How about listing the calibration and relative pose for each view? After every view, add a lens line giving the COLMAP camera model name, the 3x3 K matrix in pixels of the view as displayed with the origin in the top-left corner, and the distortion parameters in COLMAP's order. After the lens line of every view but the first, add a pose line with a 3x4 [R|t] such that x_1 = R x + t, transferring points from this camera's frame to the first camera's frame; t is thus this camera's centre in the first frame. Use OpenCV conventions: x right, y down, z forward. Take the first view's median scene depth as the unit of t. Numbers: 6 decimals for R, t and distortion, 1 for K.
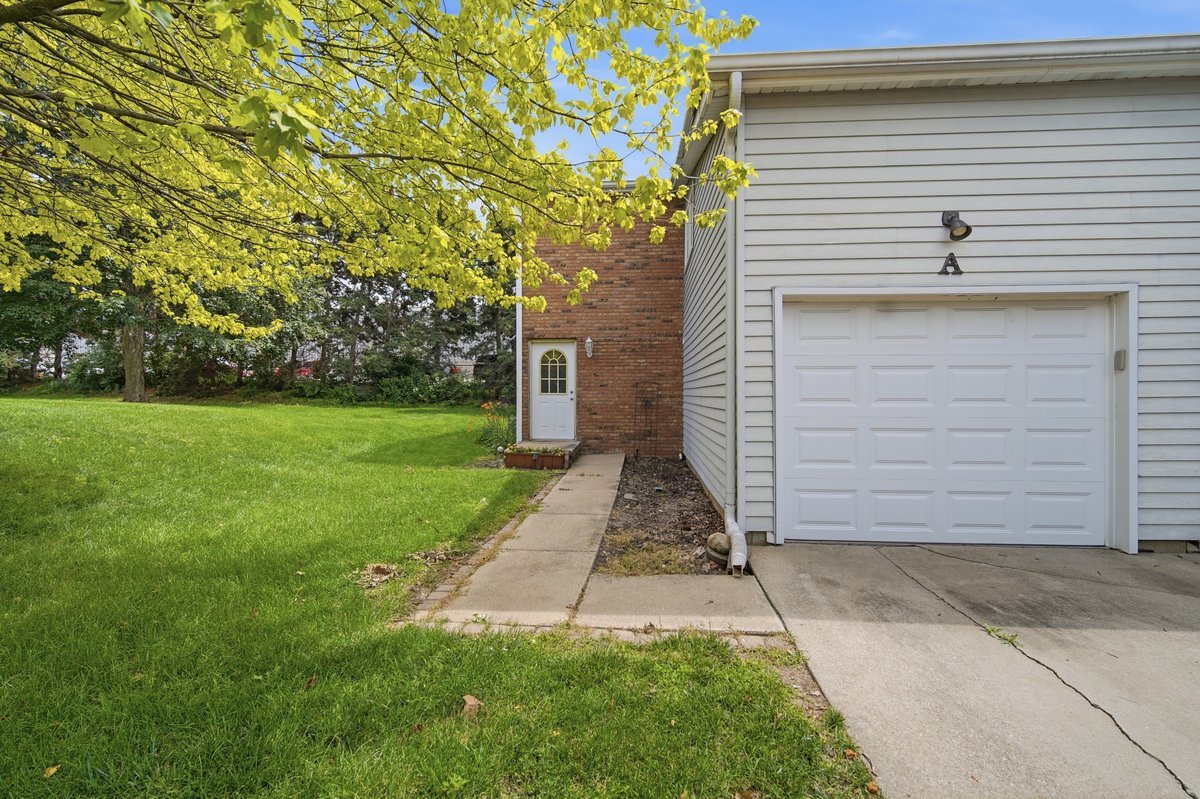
lens RADIAL K [[526.6, 0, 600.9], [0, 526.6, 397.8], [0, 0, 1]] dist [-0.009776, 0.000792]
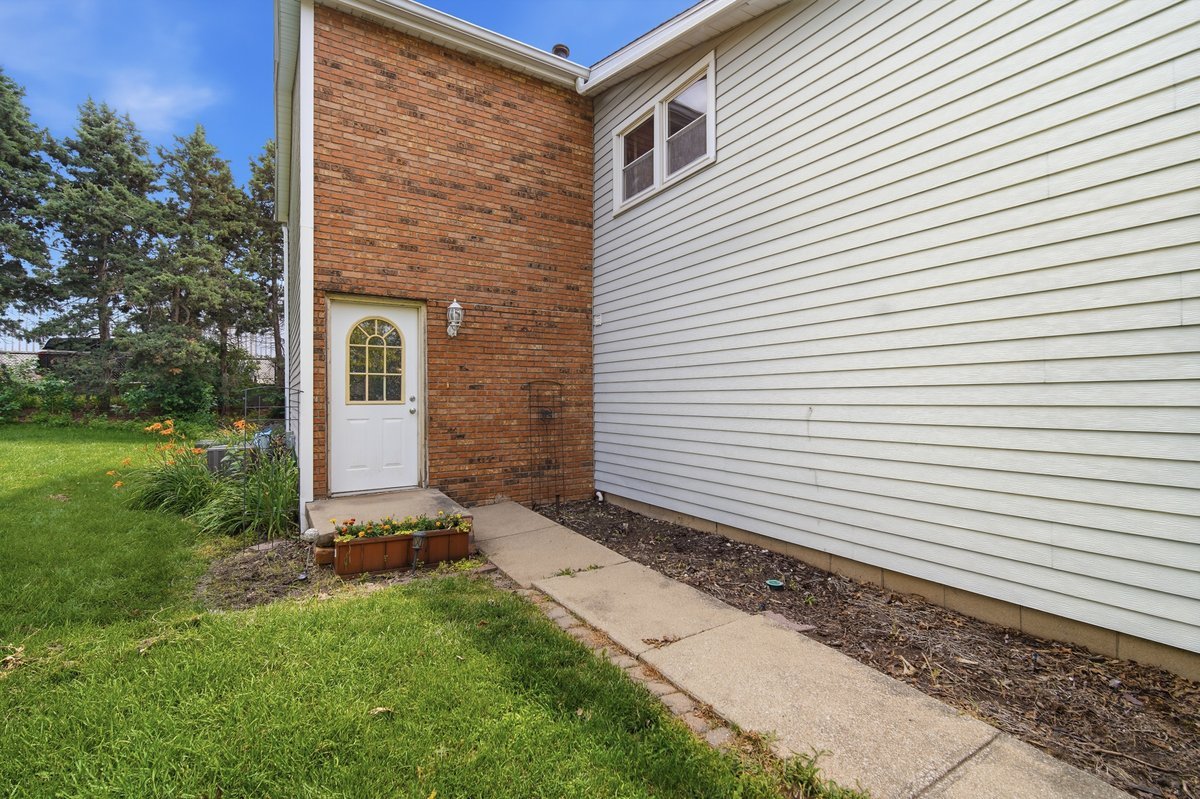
lens RADIAL K [[526.6, 0, 602.8], [0, 526.6, 393.3], [0, 0, 1]] dist [-0.009776, 0.000792]
pose [[0.803736, -0.000919, 0.594986, -0.225062], [0.012301, 0.999811, -0.015072, -0.005852], [-0.594859, 0.019433, 0.803595, 0.454288]]
